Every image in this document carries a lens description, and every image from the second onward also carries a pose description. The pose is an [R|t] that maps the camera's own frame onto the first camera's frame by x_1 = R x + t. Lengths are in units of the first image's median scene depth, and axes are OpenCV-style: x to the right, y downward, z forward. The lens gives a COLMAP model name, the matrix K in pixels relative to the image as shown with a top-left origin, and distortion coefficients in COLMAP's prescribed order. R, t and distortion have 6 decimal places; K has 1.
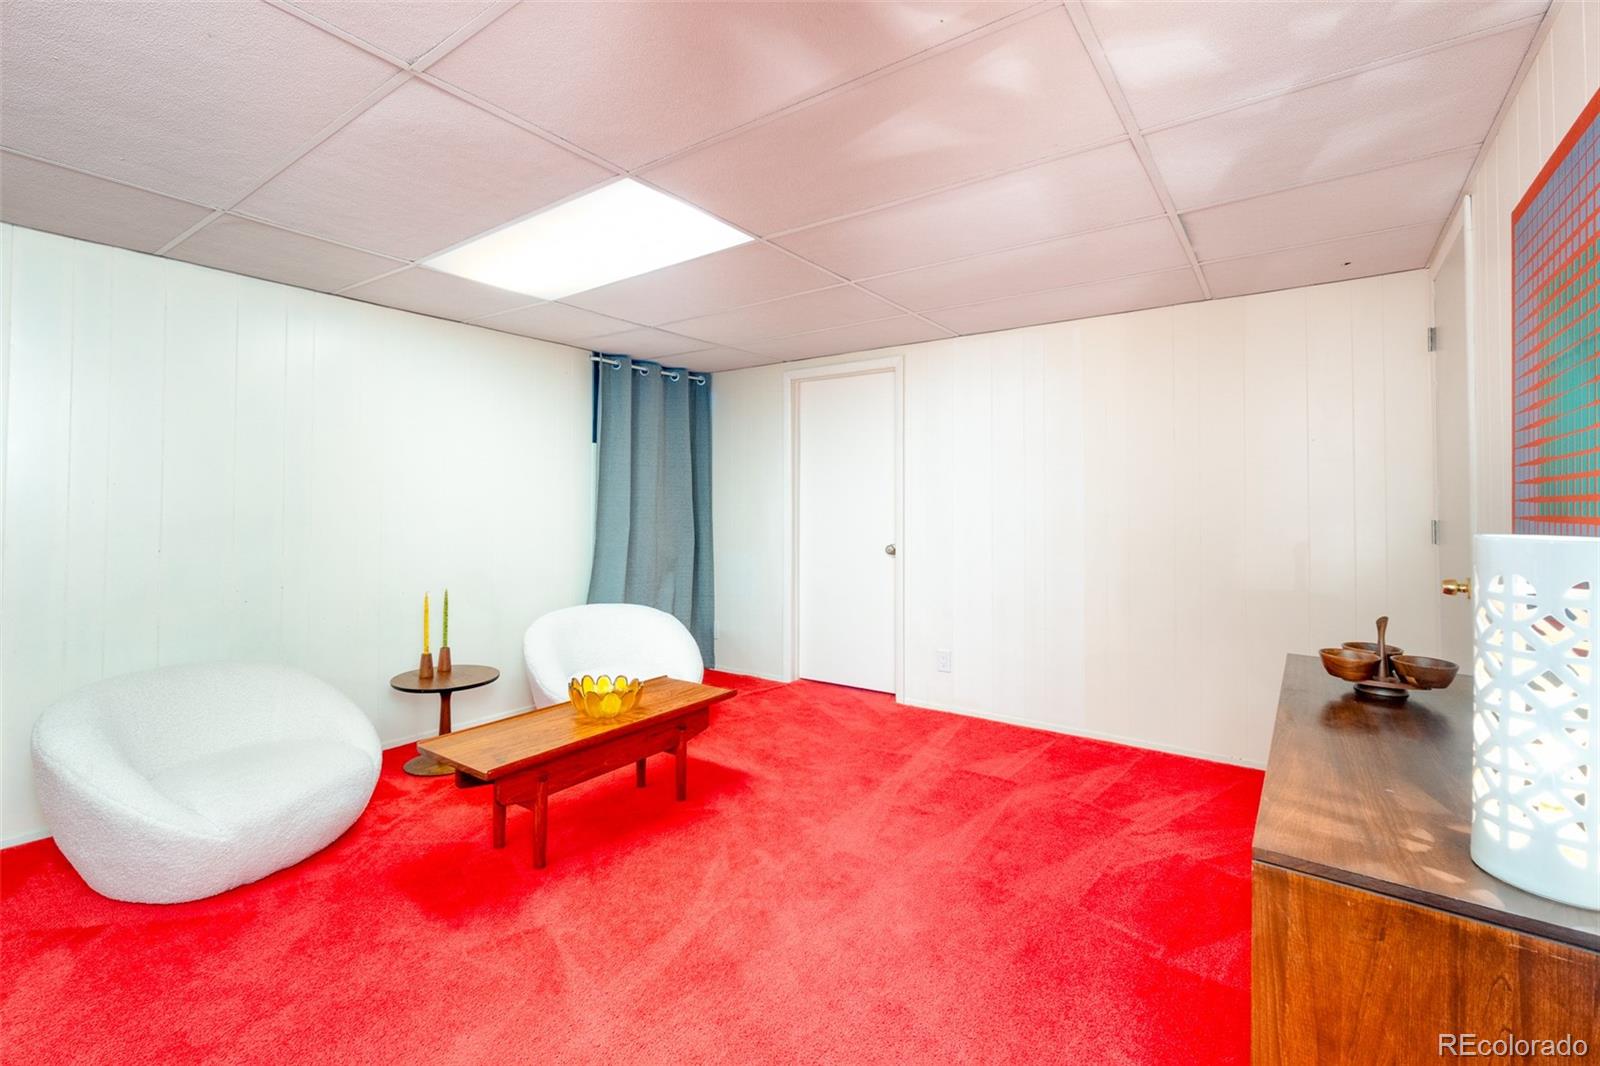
lens RADIAL K [[707.0, 0, 787.2], [0, 707.0, 512.8], [0, 0, 1]] dist [-0.001512, -0.000535]
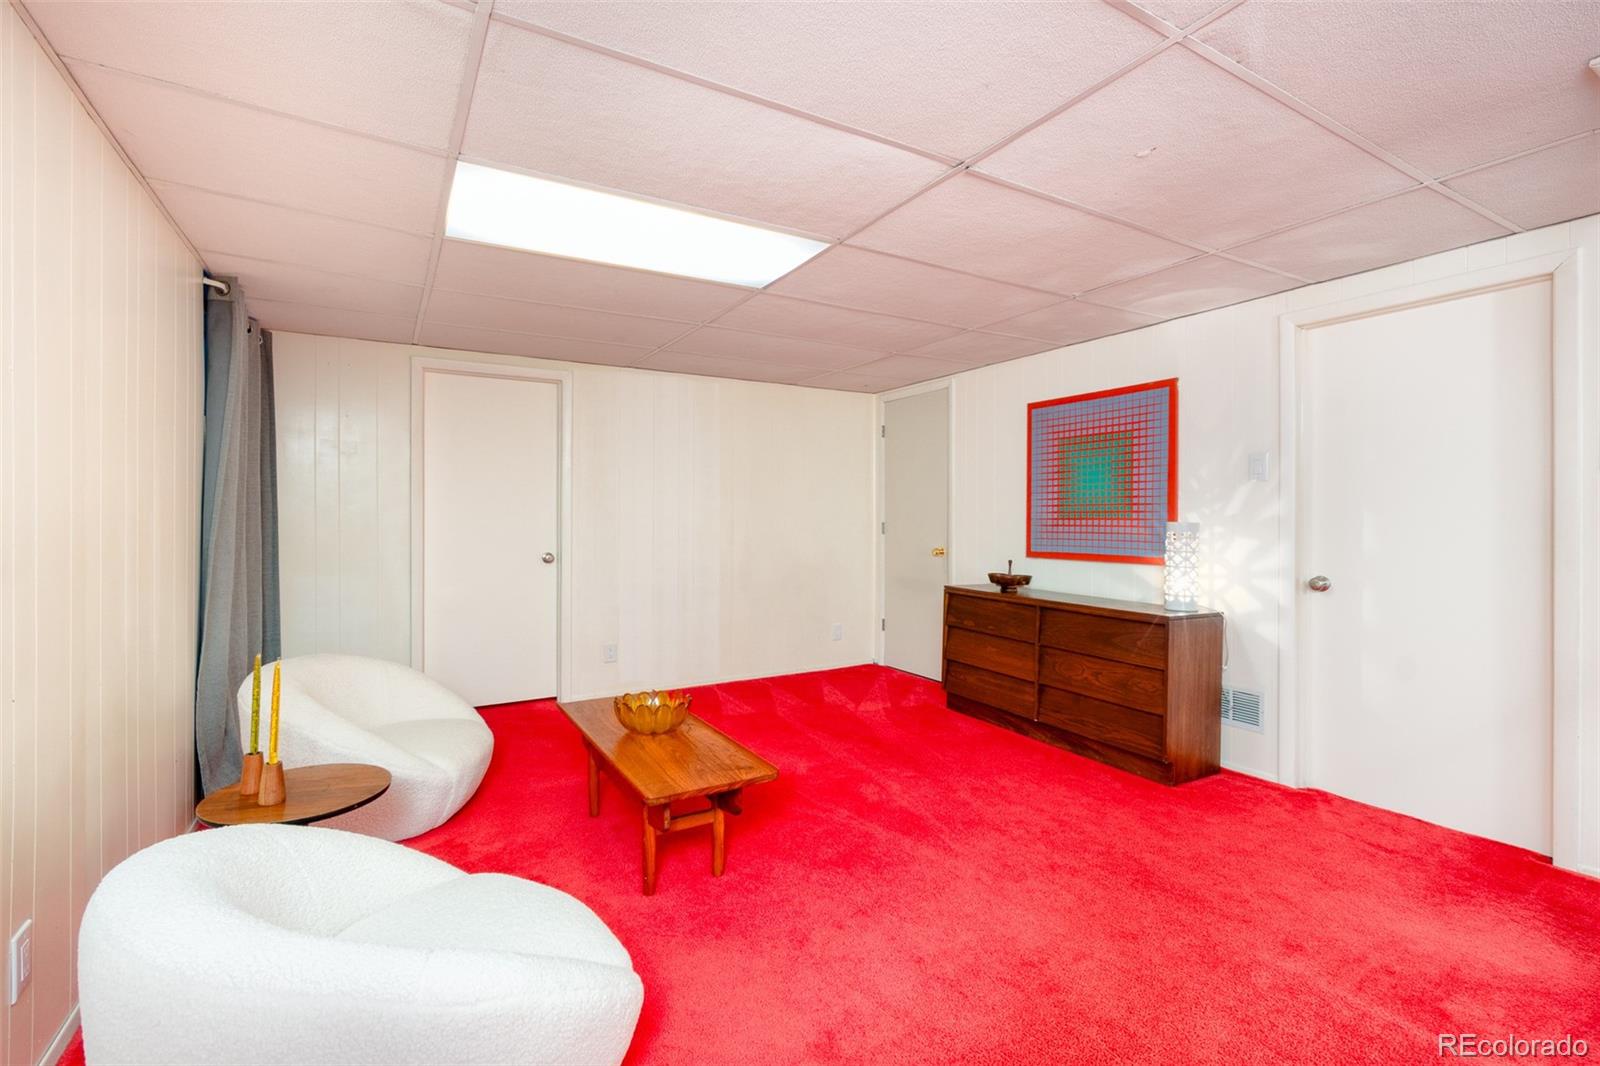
lens RADIAL K [[707.0, 0, 787.2], [0, 707.0, 512.8], [0, 0, 1]] dist [-0.001512, -0.000535]
pose [[0.398771, 0.001862, 0.917049, -0.692428], [0.013090, 0.999885, -0.007722, 0.001540], [-0.916957, 0.015083, 0.398701, 0.293463]]
